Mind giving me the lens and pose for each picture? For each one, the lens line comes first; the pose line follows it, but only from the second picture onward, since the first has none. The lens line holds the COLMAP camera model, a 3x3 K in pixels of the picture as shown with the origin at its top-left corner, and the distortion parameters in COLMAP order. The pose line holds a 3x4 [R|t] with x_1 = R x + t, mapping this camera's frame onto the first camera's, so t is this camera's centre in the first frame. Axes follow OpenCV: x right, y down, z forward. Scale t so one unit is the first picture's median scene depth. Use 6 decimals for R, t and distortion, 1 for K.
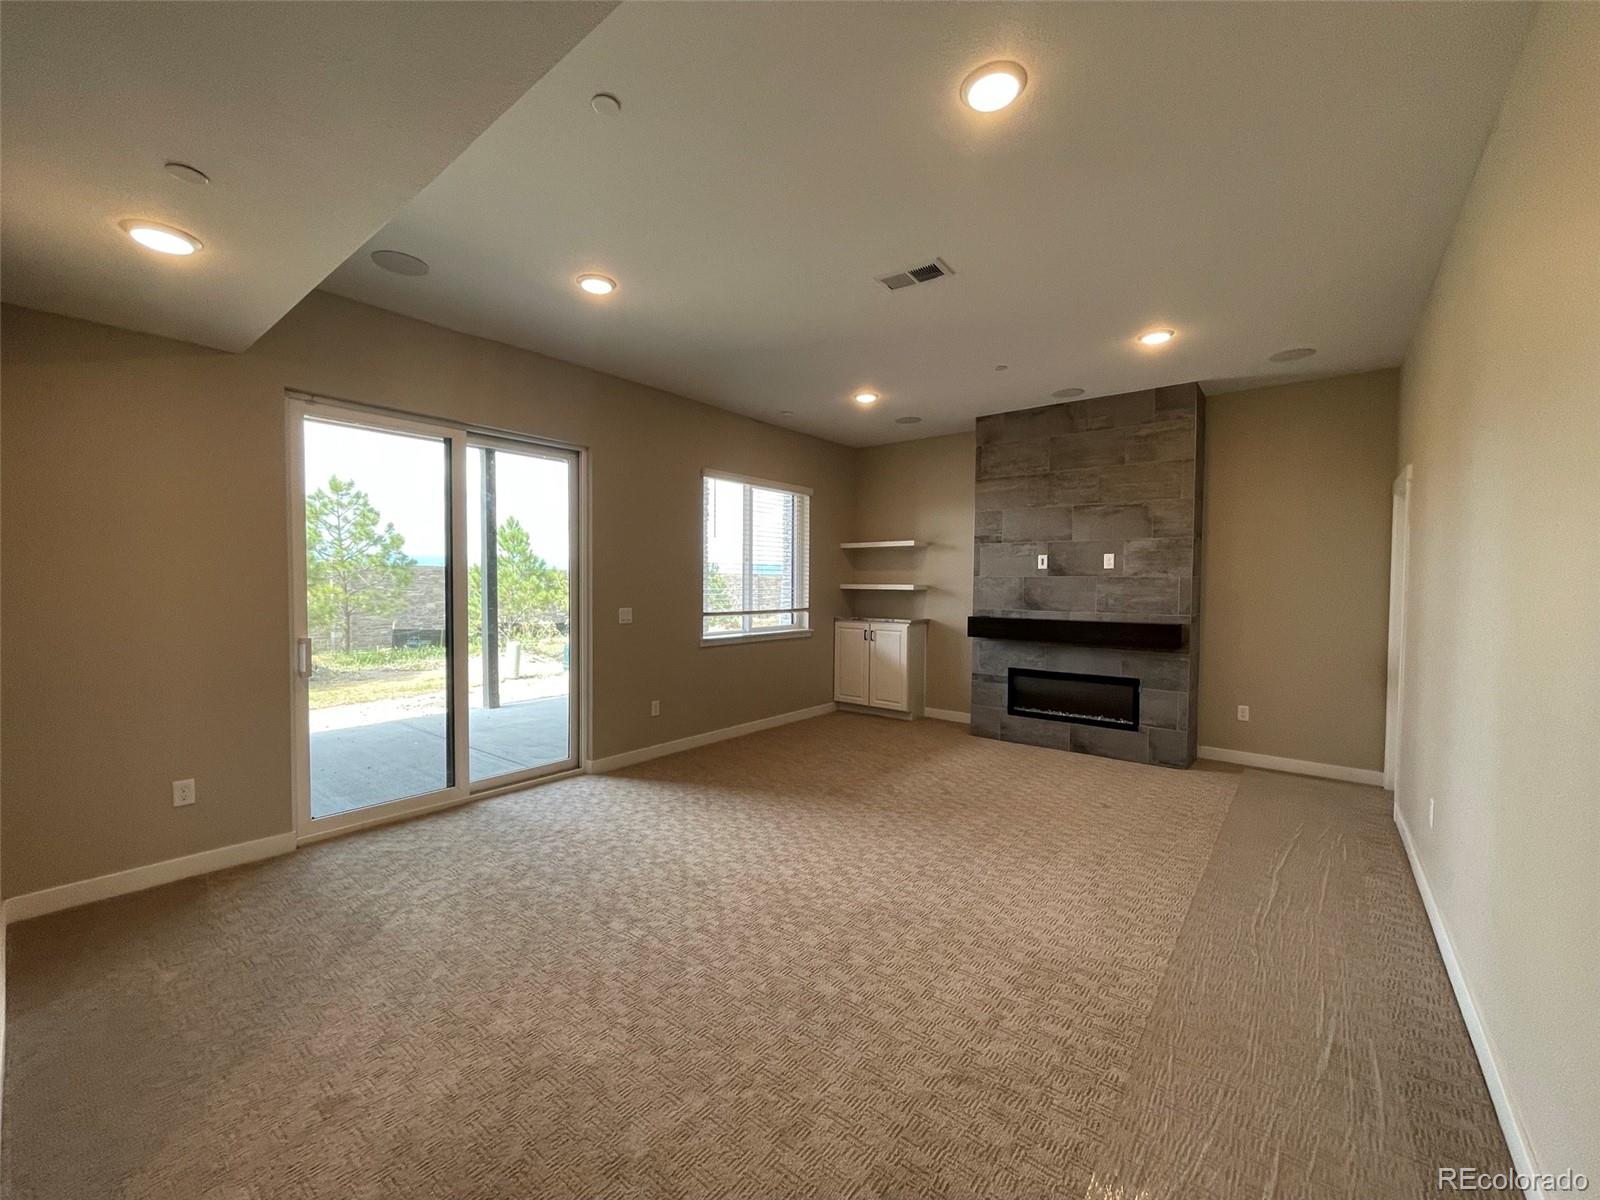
lens RADIAL K [[637.9, 0, 800.0], [0, 637.9, 600.0], [0, 0, 1]] dist [0.001723, 0.000066]
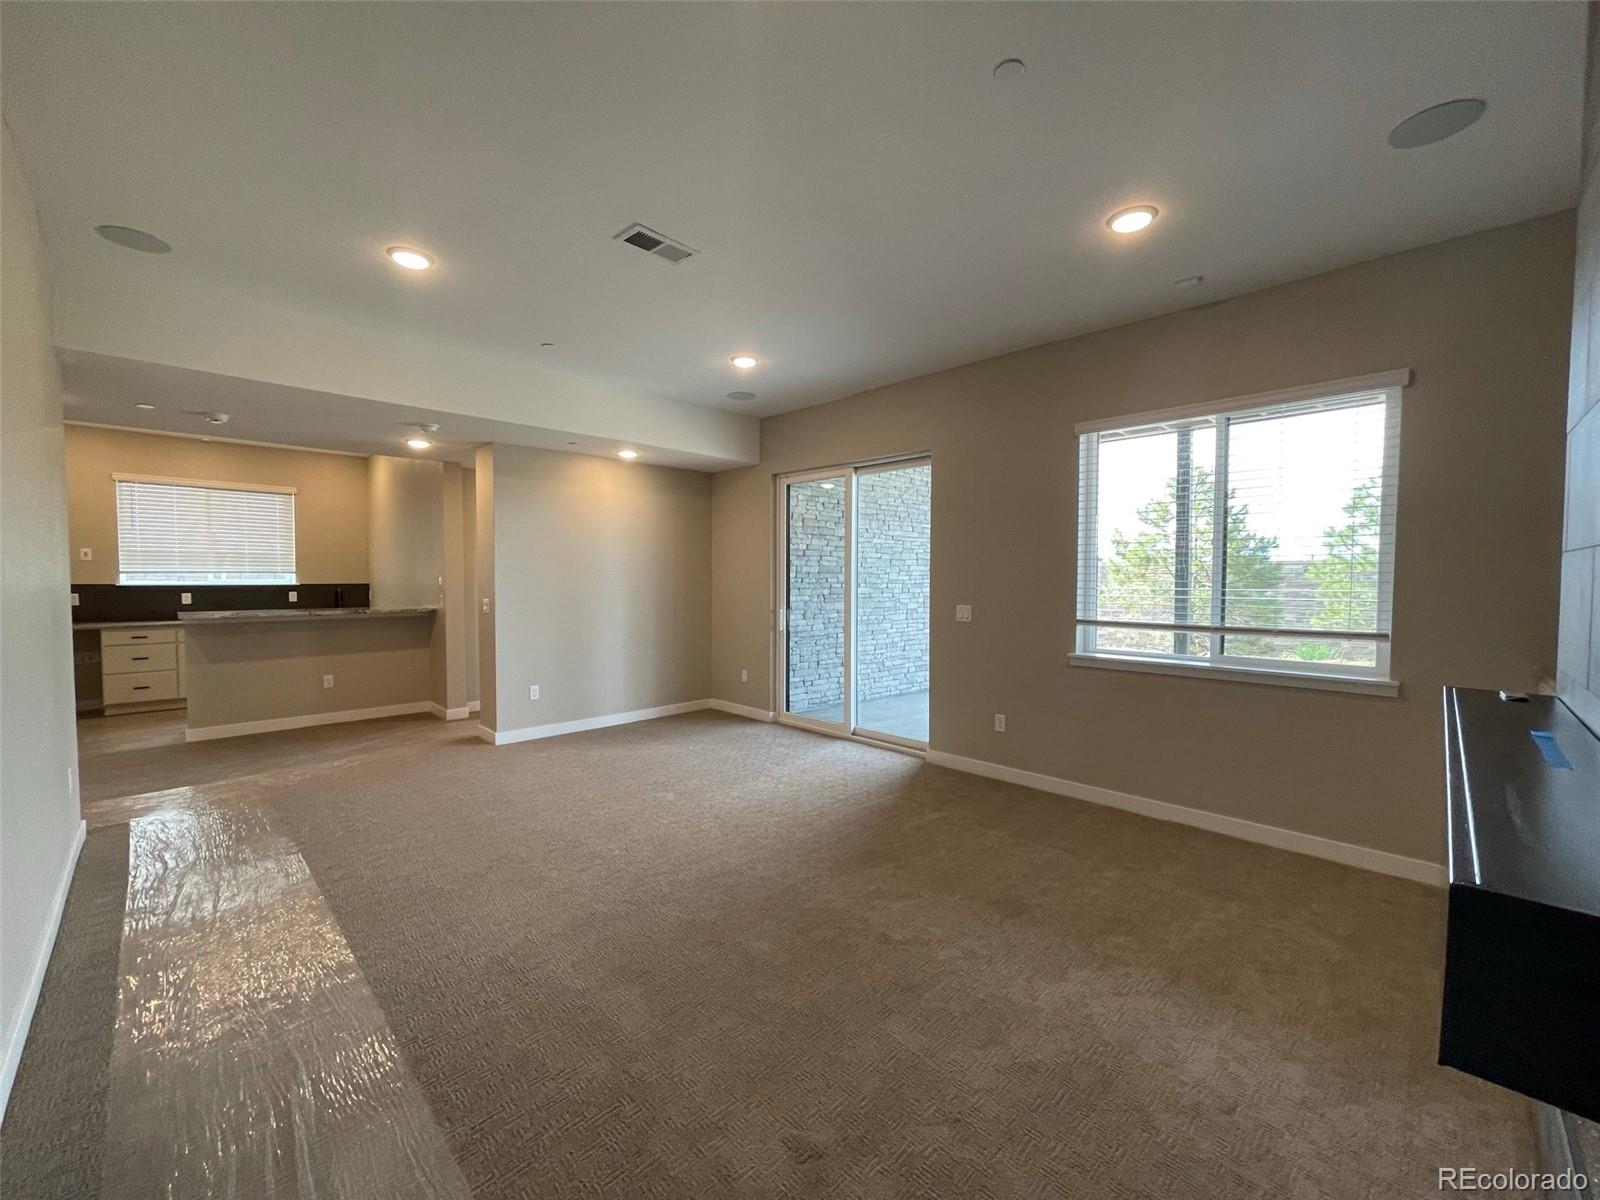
lens RADIAL K [[647.7, 0, 800.0], [0, 647.7, 600.0], [0, 0, 1]] dist [-0.002232, -0.000236]
pose [[-0.102299, 0.031538, -0.994254, 0.624621], [-0.030500, 0.998928, 0.034825, -0.019174], [0.994286, 0.033887, -0.101228, 0.744731]]
